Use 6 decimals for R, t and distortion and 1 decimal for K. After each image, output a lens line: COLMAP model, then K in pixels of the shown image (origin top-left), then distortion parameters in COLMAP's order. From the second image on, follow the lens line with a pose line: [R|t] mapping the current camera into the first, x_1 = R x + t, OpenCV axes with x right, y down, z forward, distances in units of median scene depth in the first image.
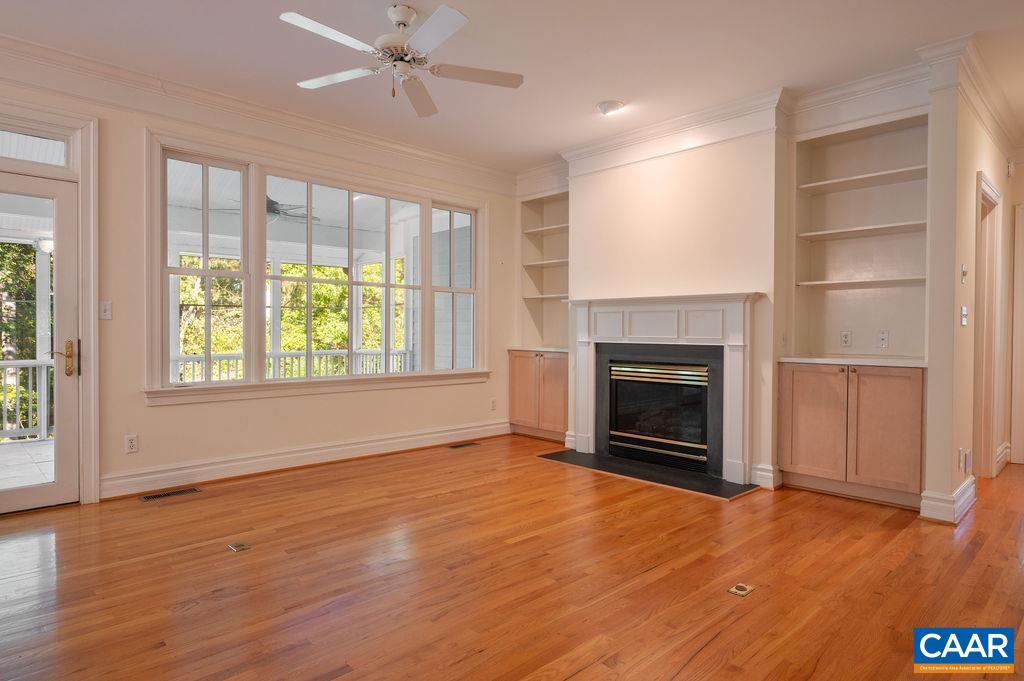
lens RADIAL K [[573.4, 0, 512.0], [0, 573.4, 340.5], [0, 0, 1]] dist [0.003684, 0.000022]
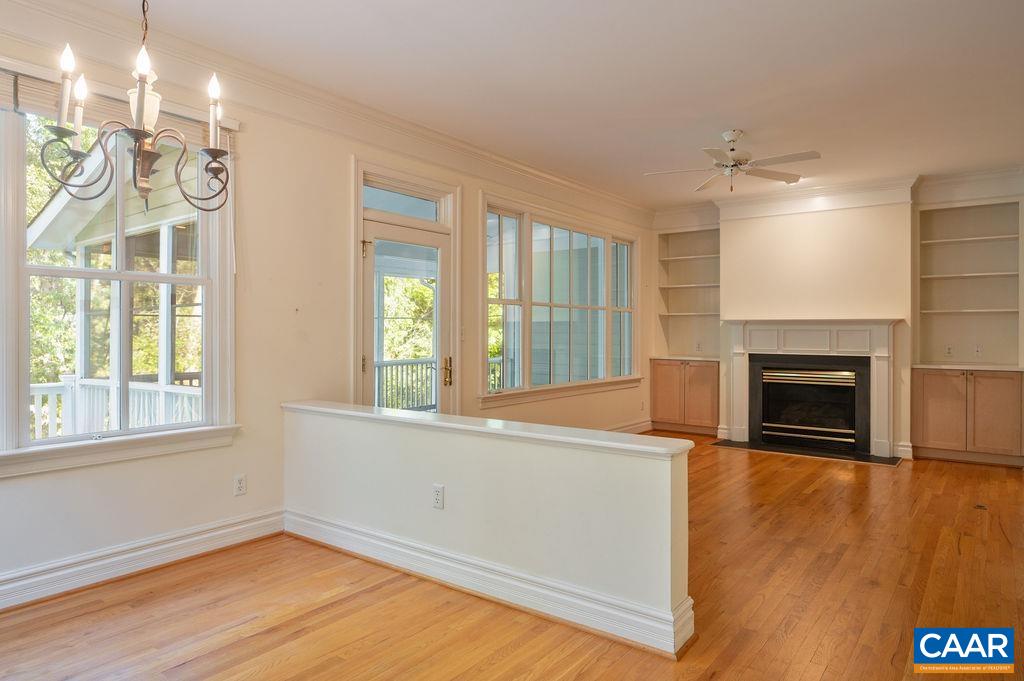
lens RADIAL K [[634.6, 0, 514.6], [0, 634.6, 332.9], [0, 0, 1]] dist [0.017008, -0.000637]
pose [[0.984510, -0.001255, 0.175322, -0.646778], [0.003724, 0.999898, -0.013753, -0.025912], [-0.175287, 0.014193, 0.984415, -0.307272]]
